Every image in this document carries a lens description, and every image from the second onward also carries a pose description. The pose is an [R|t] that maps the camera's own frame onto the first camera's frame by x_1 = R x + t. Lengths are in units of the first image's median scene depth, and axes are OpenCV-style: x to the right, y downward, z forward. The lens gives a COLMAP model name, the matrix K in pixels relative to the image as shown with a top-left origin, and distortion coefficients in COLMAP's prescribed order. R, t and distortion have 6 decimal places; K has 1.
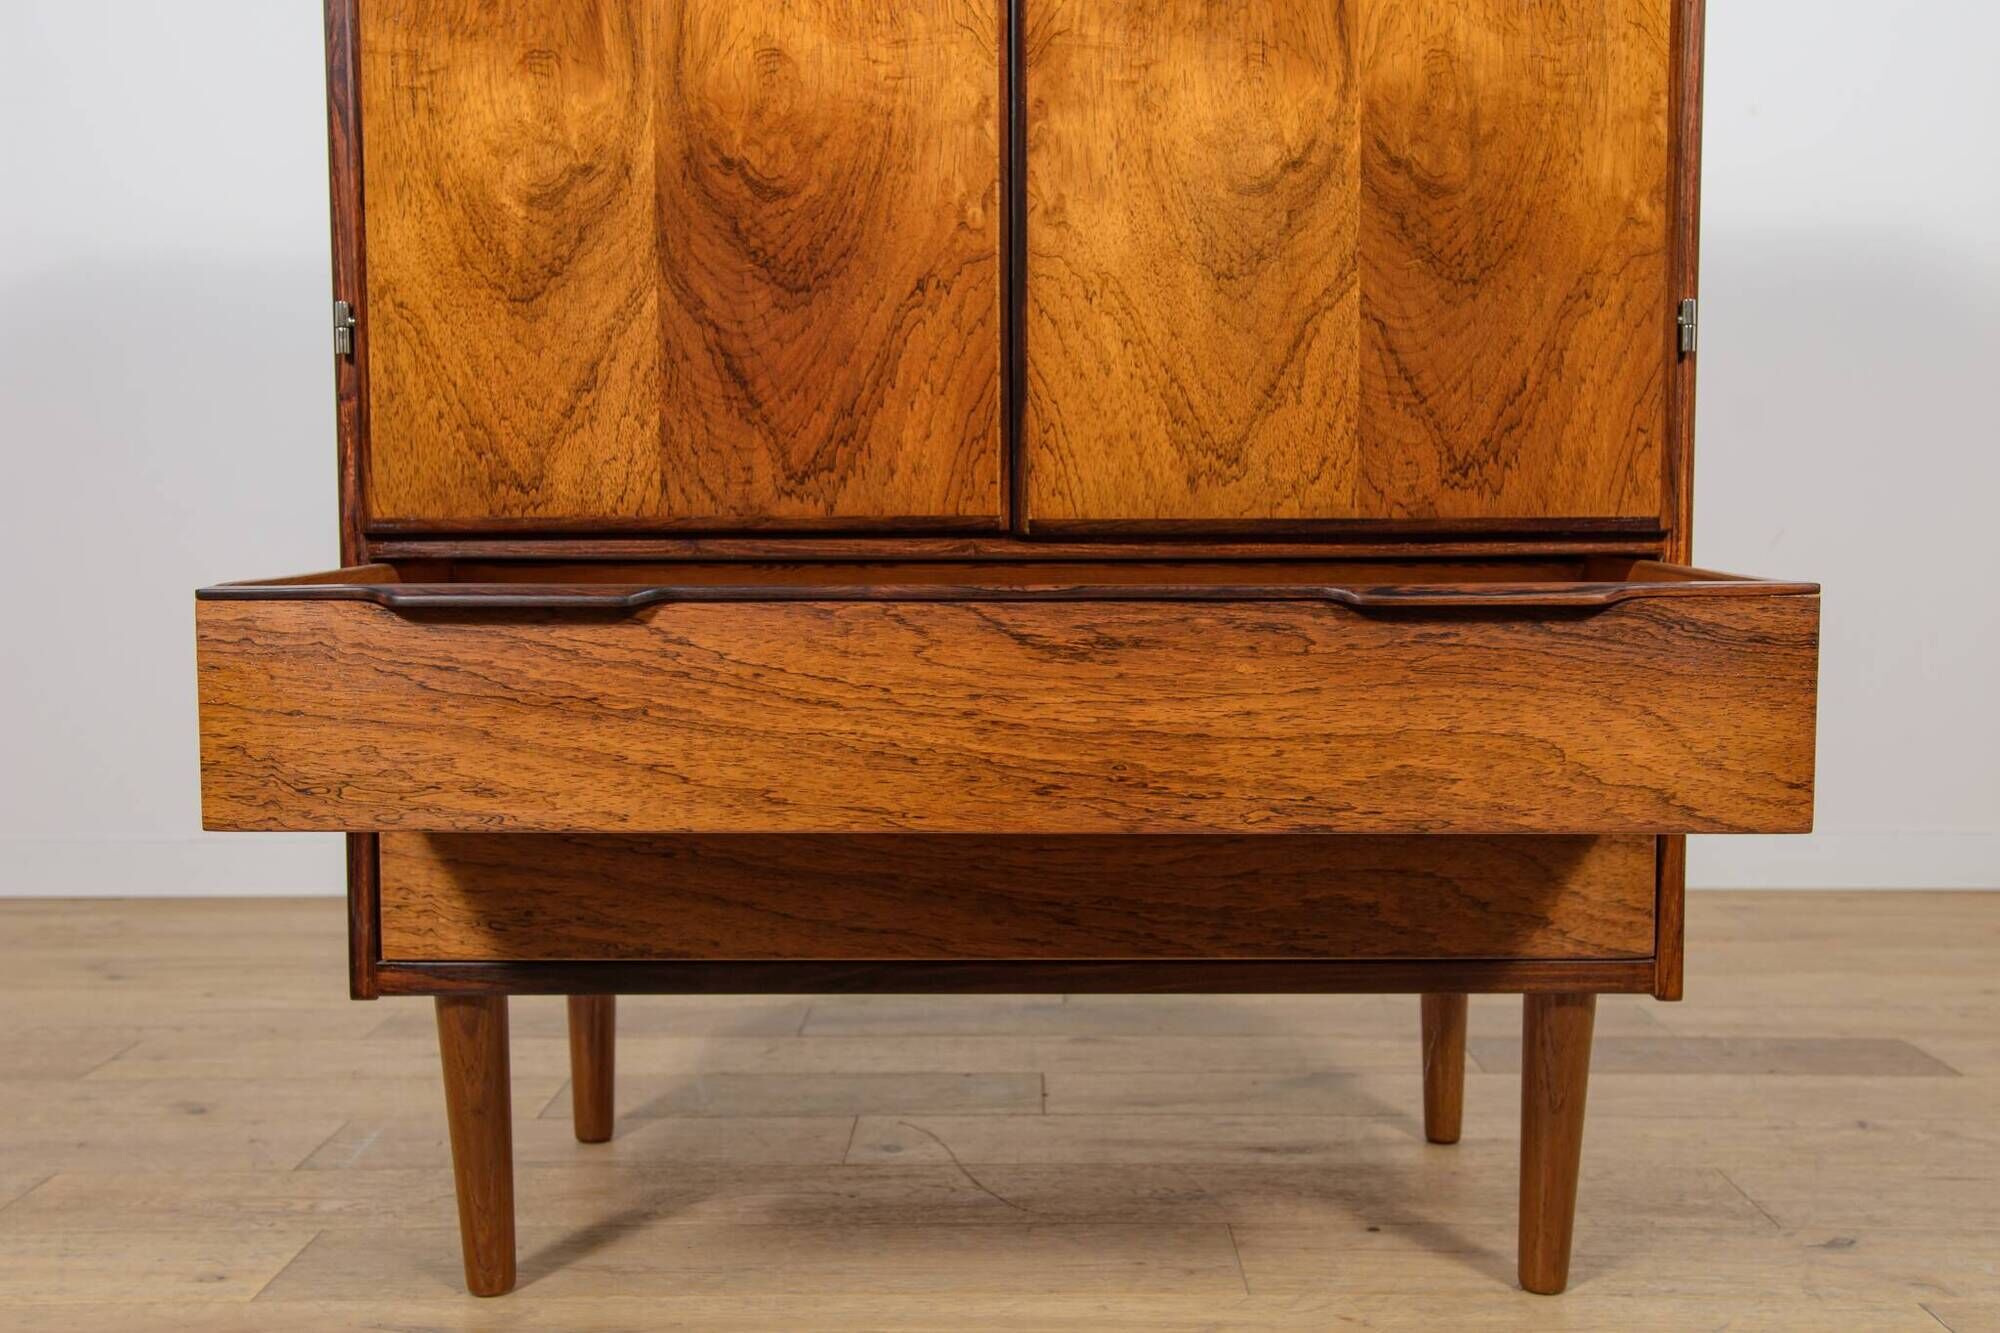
lens RADIAL K [[2101.2, 0, 1011.5], [0, 2101.2, 696.8], [0, 0, 1]] dist [0.007093, 0.000000]
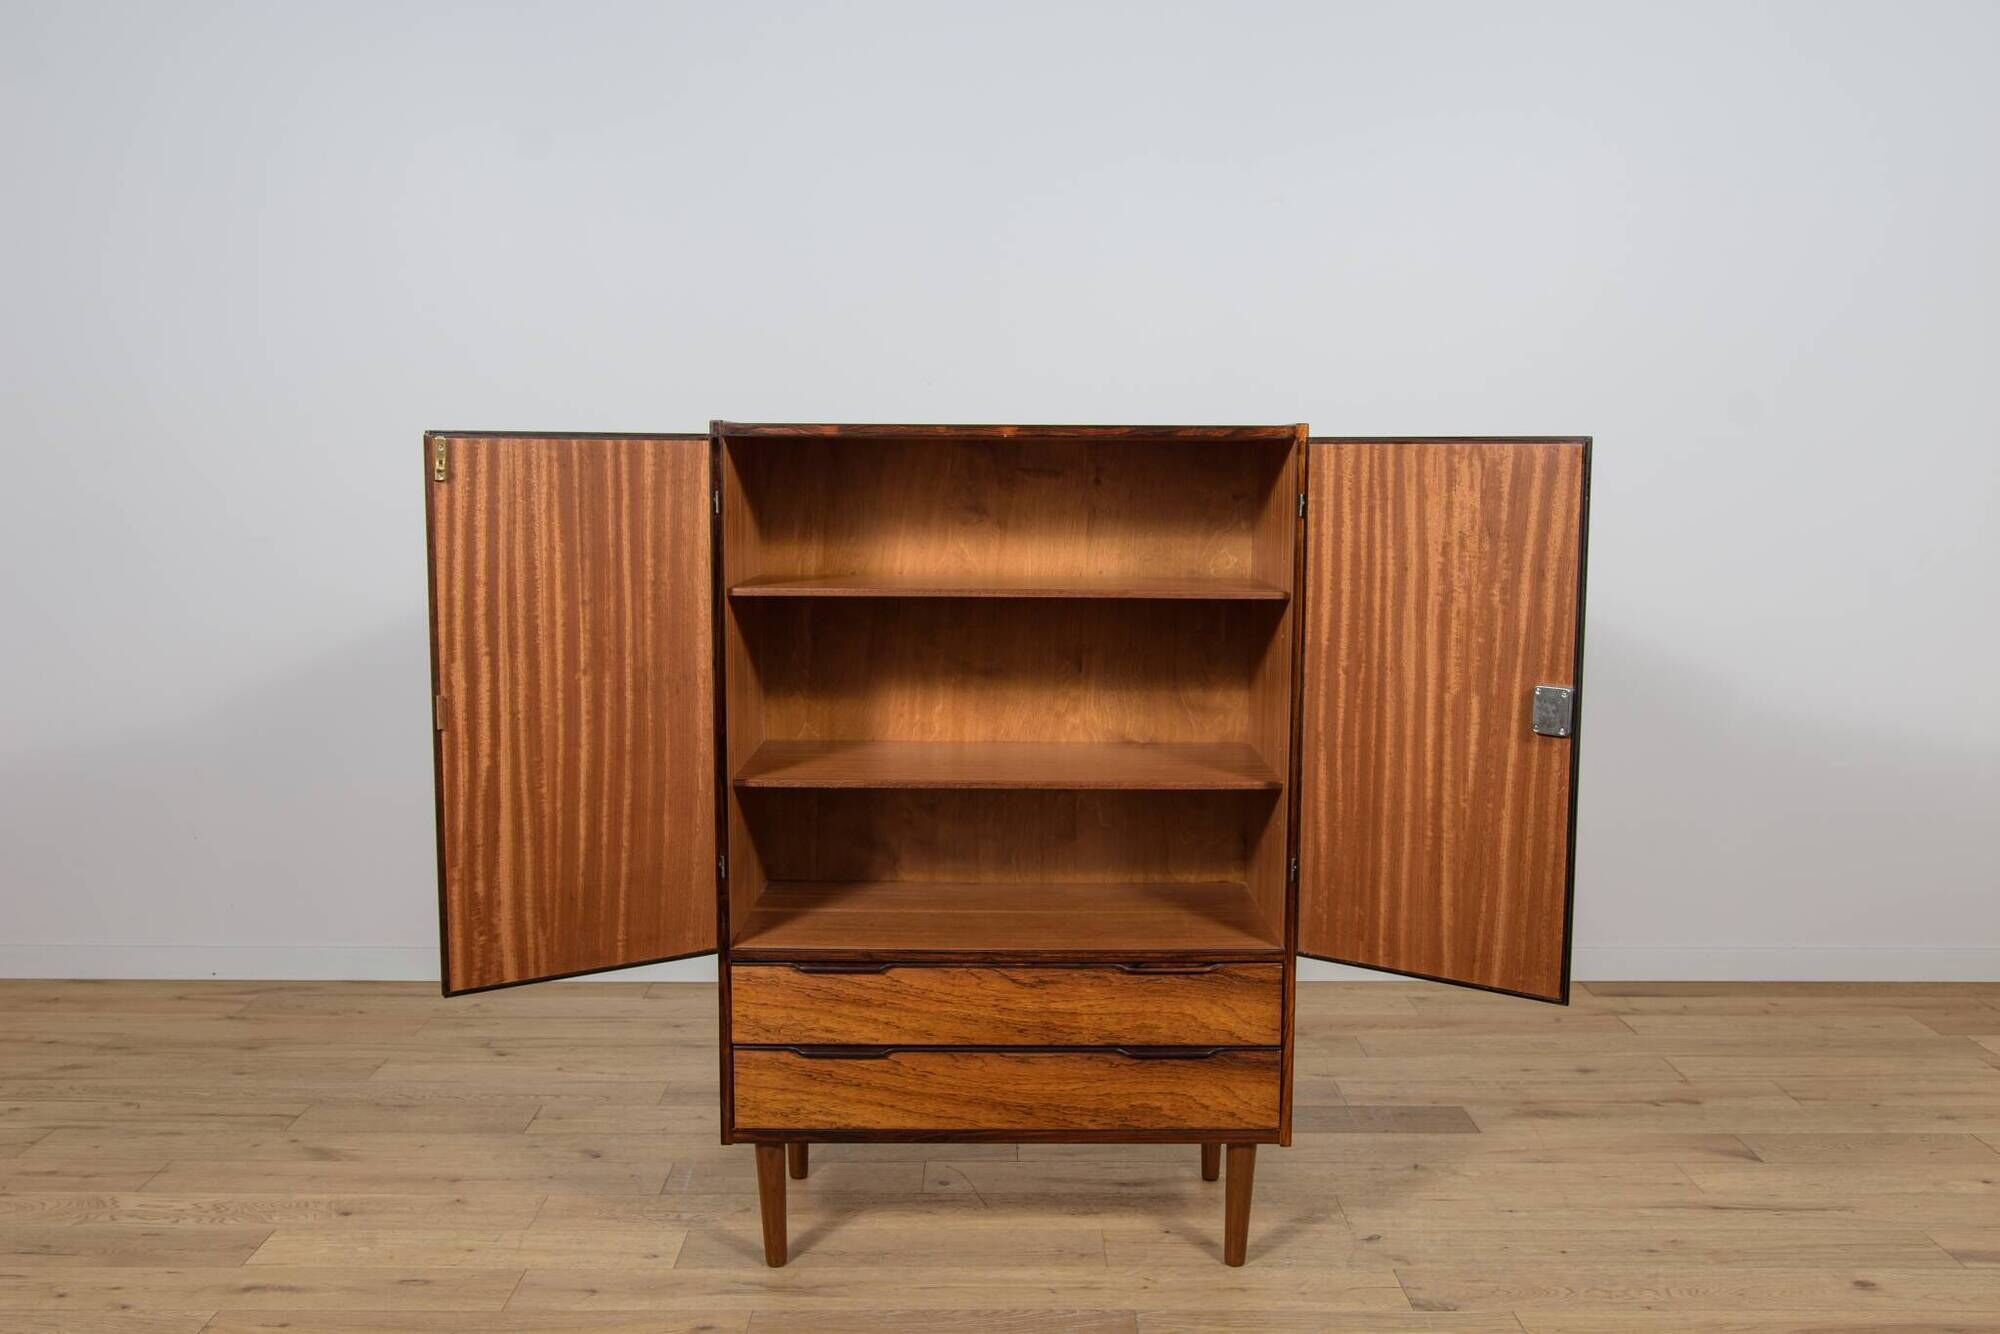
lens RADIAL K [[1945.4, 0, 1012.5], [0, 1945.4, 679.7], [0, 0, 1]] dist [-0.024319, 0.000000]
pose [[0.999841, 0.005475, 0.016953, -0.031851], [-0.006482, 0.998182, 0.059924, -0.512717], [-0.016594, -0.060024, 0.998059, -1.145503]]
